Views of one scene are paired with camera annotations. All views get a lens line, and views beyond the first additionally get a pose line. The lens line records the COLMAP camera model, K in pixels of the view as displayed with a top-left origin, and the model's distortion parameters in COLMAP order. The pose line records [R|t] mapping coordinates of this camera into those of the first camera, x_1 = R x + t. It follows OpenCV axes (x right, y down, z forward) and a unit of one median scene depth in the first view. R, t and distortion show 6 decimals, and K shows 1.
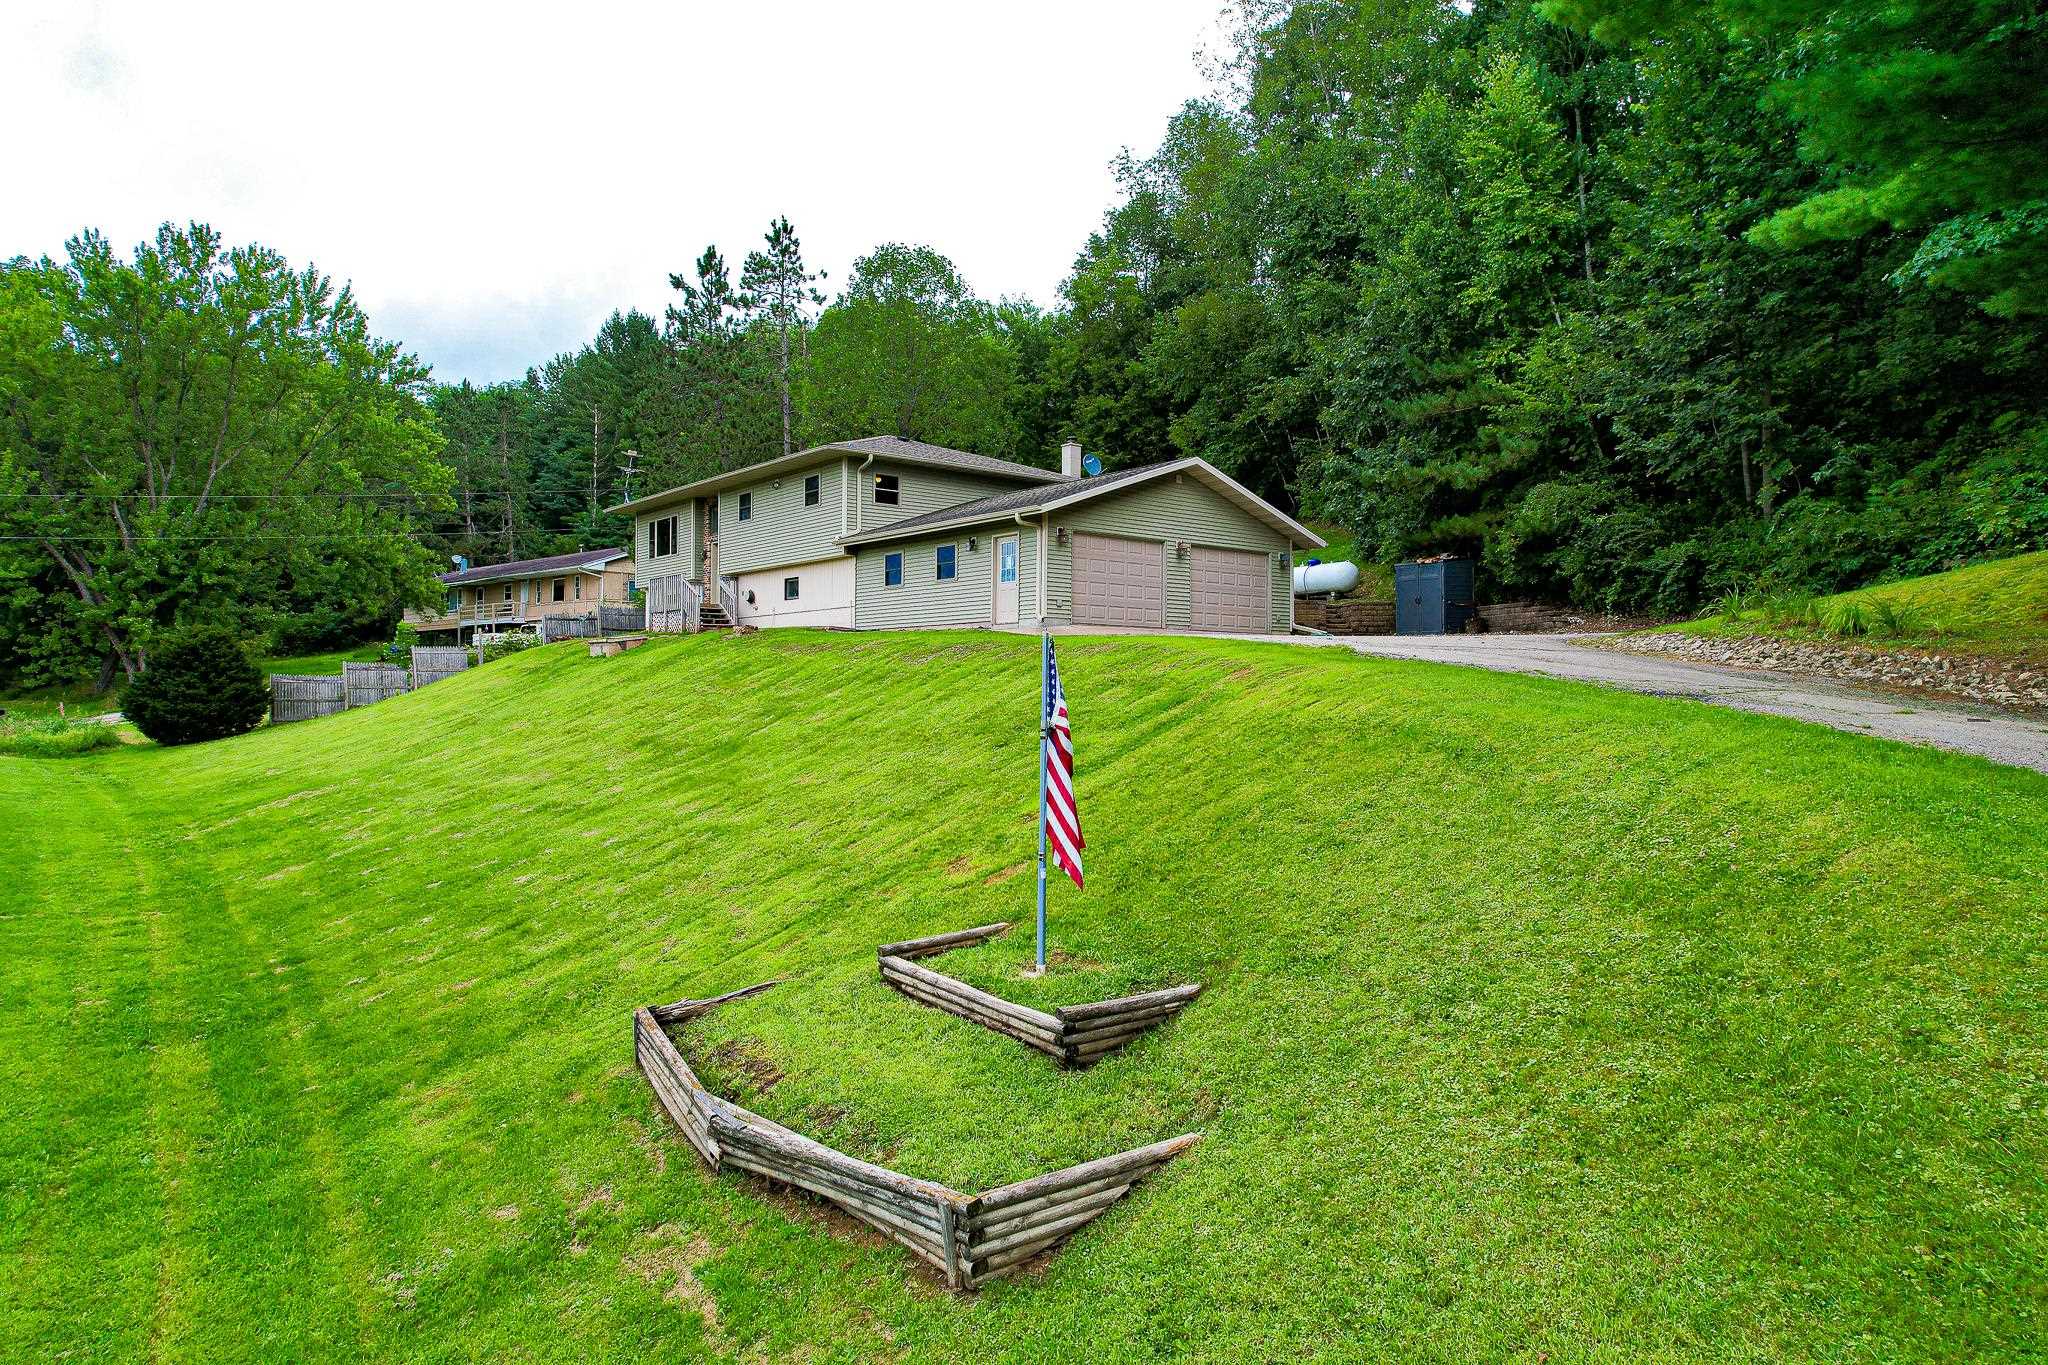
lens RADIAL K [[1313.0, 0, 1026.0], [0, 1313.0, 683.8], [0, 0, 1]] dist [-0.079771, 0.071177]
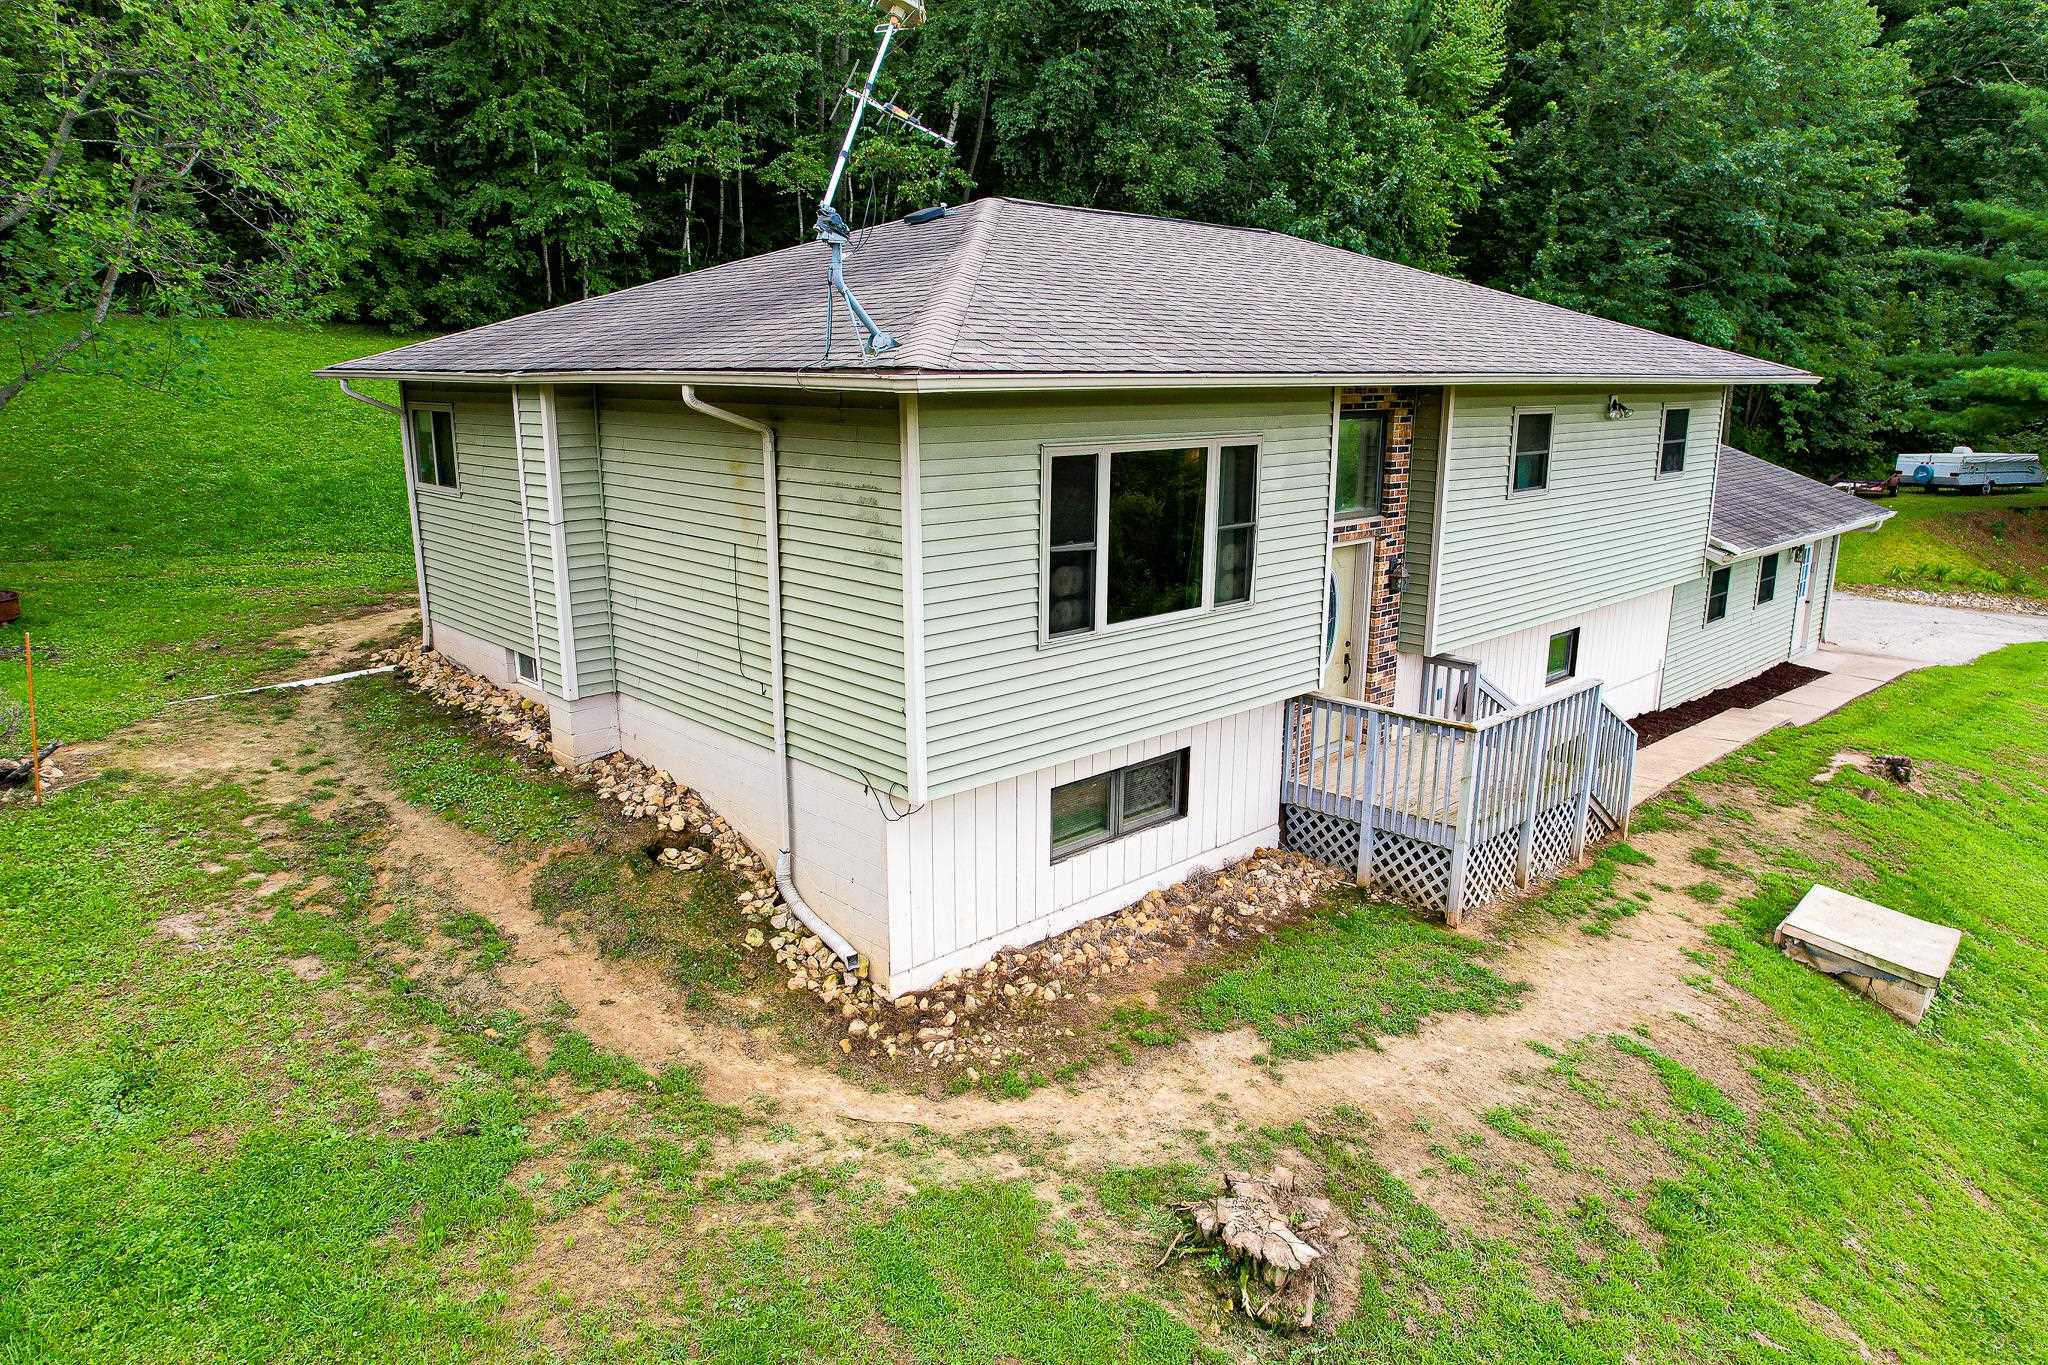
lens RADIAL K [[1313.0, 0, 1035.3], [0, 1313.0, 685.1], [0, 0, 1]] dist [-0.079771, 0.071177]
pose [[-0.085423, -0.243410, 0.966154, -0.544574], [-0.019900, 0.969922, 0.242600, -0.153697], [-0.996146, 0.001497, -0.087698, 1.143401]]
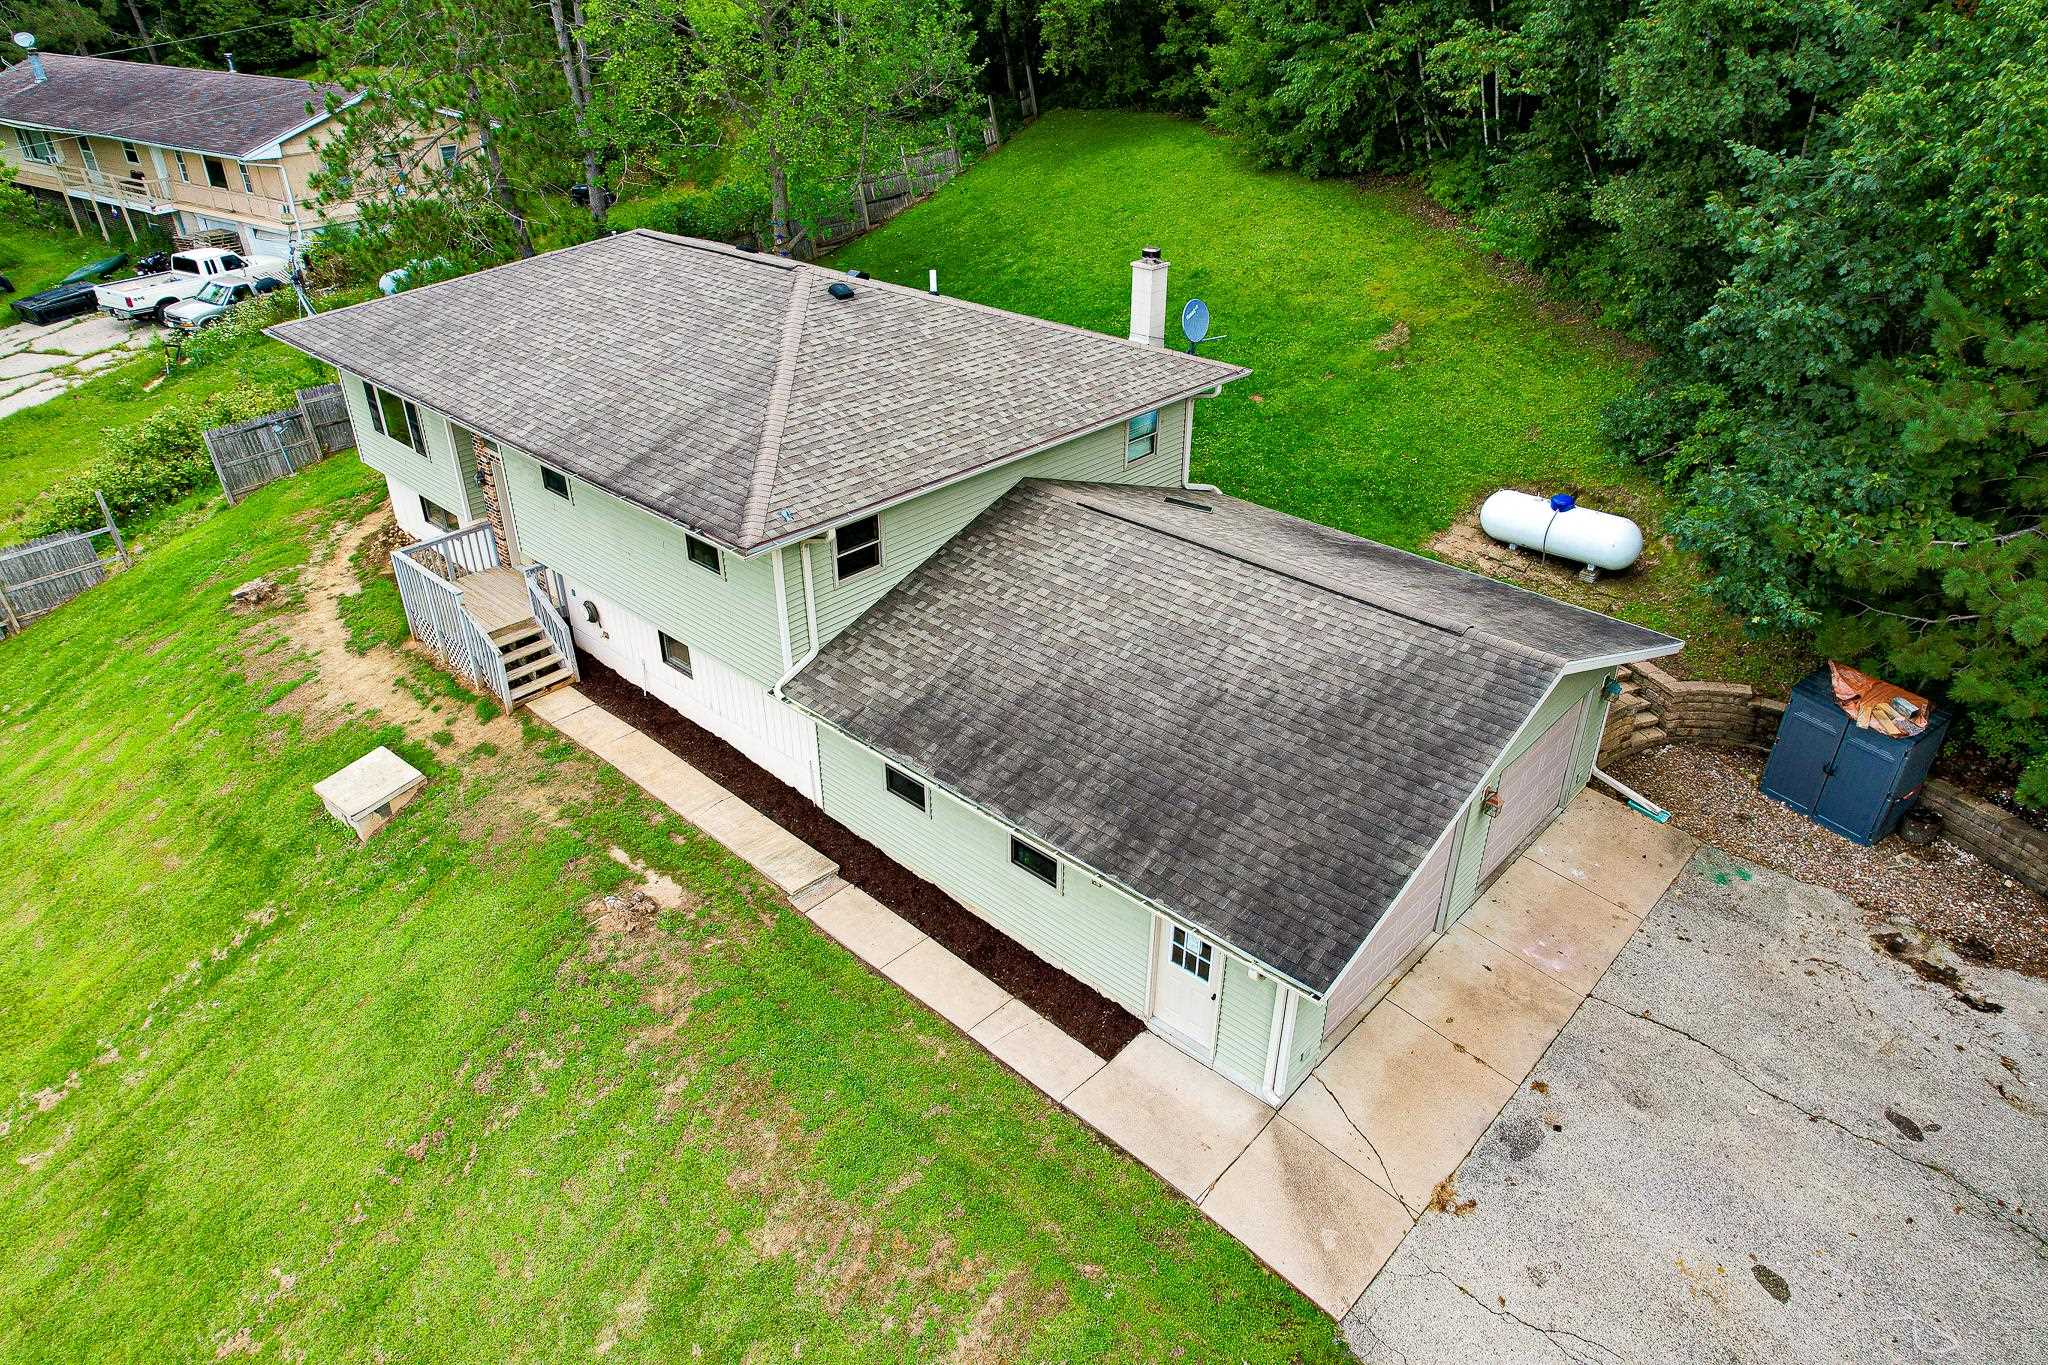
lens RADIAL K [[1313.0, 0, 1027.7], [0, 1313.0, 686.7], [0, 0, 1]] dist [-0.079771, 0.071177]
pose [[0.990514, -0.071321, 0.117451, -0.093569], [0.000897, 0.858089, 0.513500, -0.319739], [-0.137407, -0.508523, 0.850014, 0.485619]]
